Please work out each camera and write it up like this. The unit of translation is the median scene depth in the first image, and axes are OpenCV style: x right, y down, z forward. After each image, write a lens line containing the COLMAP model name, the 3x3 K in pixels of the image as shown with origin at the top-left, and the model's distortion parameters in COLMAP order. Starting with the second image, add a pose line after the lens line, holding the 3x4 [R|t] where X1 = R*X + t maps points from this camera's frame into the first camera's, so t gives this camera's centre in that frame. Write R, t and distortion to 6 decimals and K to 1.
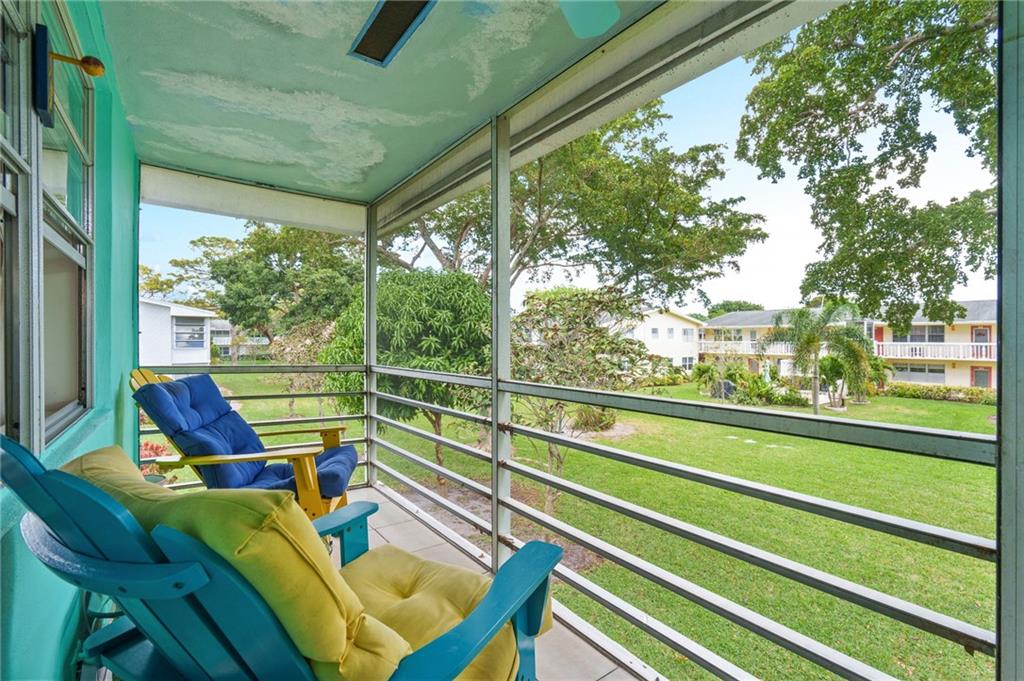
lens RADIAL K [[460.1, 0, 513.3], [0, 460.1, 339.6], [0, 0, 1]] dist [-0.002266, 0.000754]
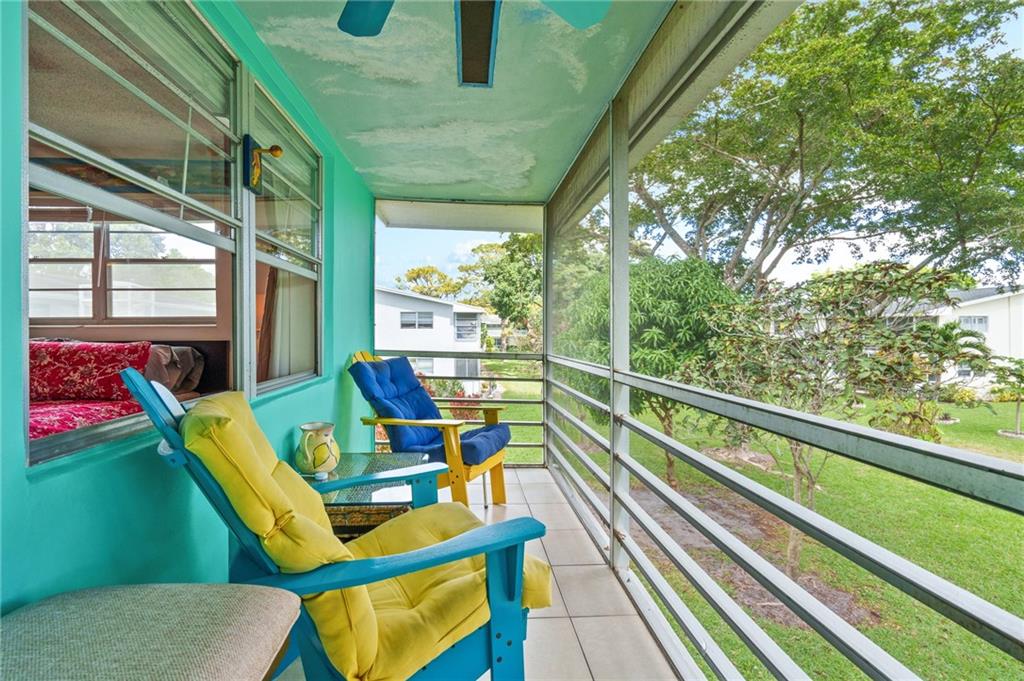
lens RADIAL K [[470.8, 0, 502.8], [0, 470.8, 333.1], [0, 0, 1]] dist [-0.001389, 0.001308]
pose [[0.851965, 0.003062, -0.523590, 0.053208], [-0.002111, 0.999995, 0.002414, 0.001238], [0.523594, -0.000951, 0.851967, 0.004513]]
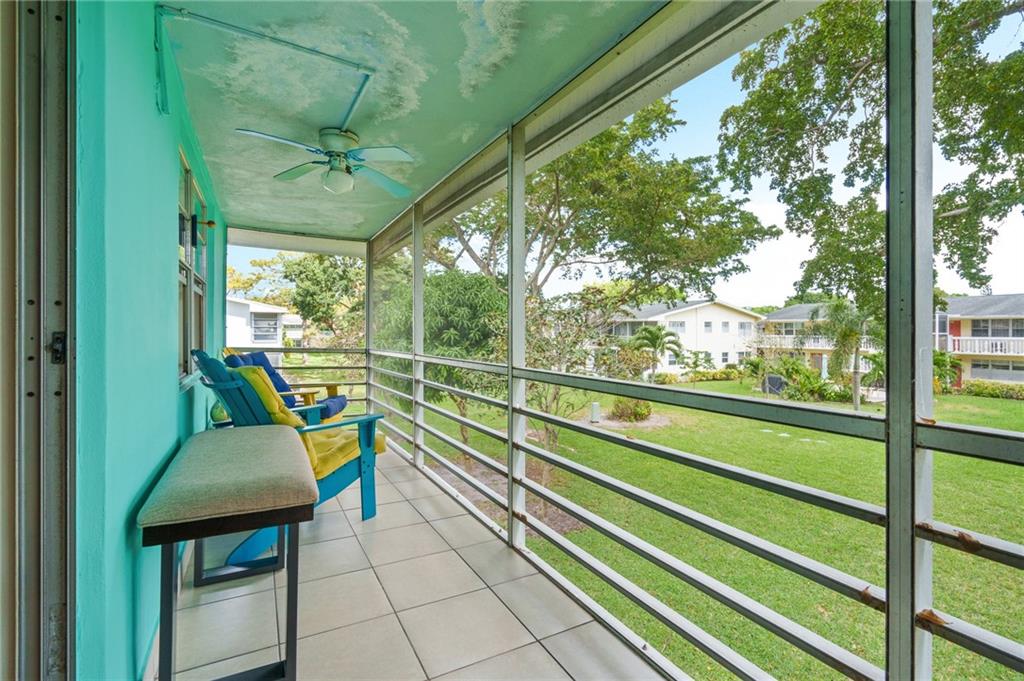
lens RADIAL K [[457.7, 0, 513.7], [0, 457.7, 332.9], [0, 0, 1]] dist [-0.001457, 0.000269]
pose [[0.992904, 0.001833, -0.118904, 0.100208], [-0.001953, 0.999998, -0.000892, 0.001355], [0.118902, 0.001118, 0.992905, -0.125342]]
